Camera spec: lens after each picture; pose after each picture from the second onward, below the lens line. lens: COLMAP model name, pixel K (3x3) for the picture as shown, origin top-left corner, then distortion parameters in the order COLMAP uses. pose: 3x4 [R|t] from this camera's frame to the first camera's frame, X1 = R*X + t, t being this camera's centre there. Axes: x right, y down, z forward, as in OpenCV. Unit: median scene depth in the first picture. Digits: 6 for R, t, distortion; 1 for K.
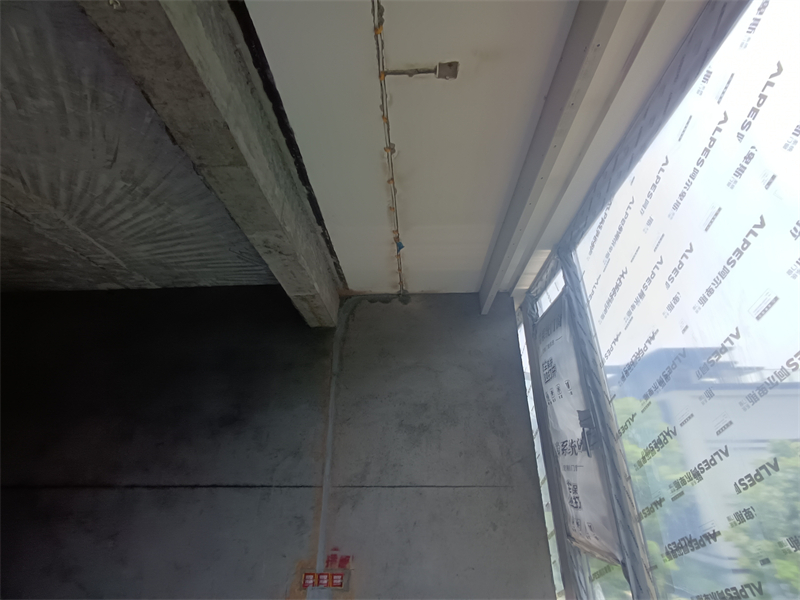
lens RADIAL K [[365.0, 0, 398.2], [0, 365.0, 304.0], [0, 0, 1]] dist [-0.002830, -0.000112]
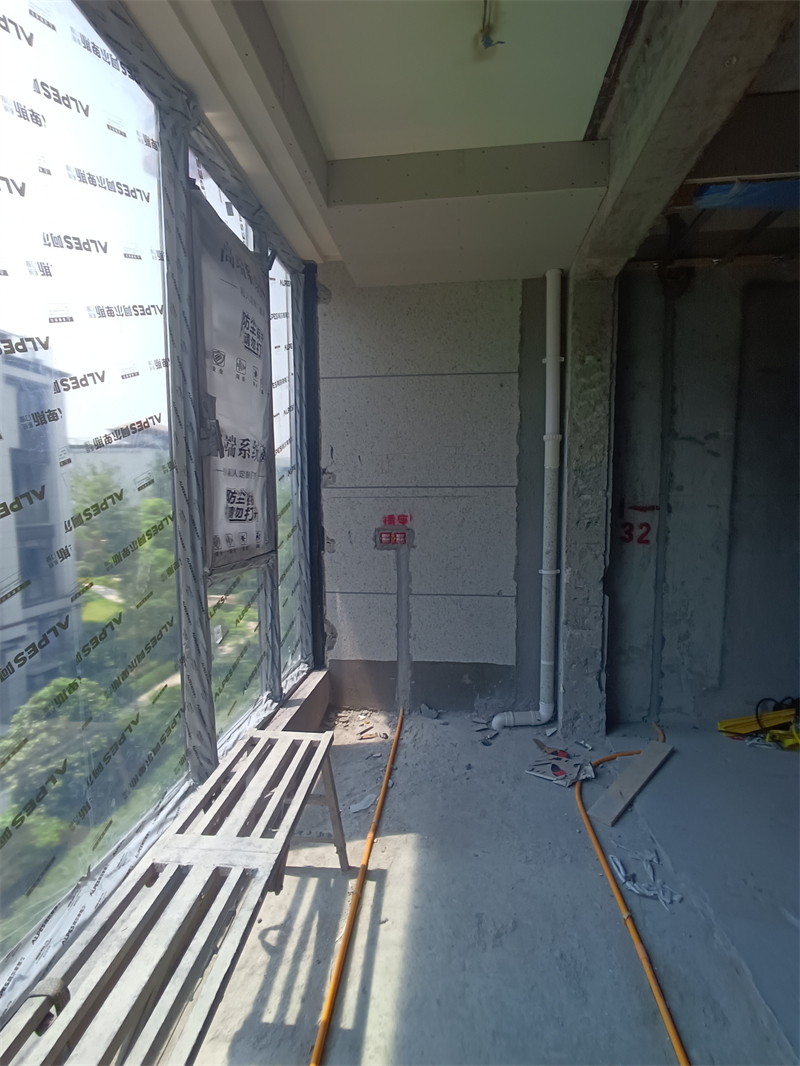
lens RADIAL K [[496.0, 0, 403.8], [0, 496.0, 537.4], [0, 0, 1]] dist [-0.000807, 0.000039]
pose [[-0.997530, 0.000071, 0.070239, 0.032831], [-0.024007, 0.939430, -0.341898, 0.493635], [-0.066009, -0.342740, -0.937108, 0.968544]]
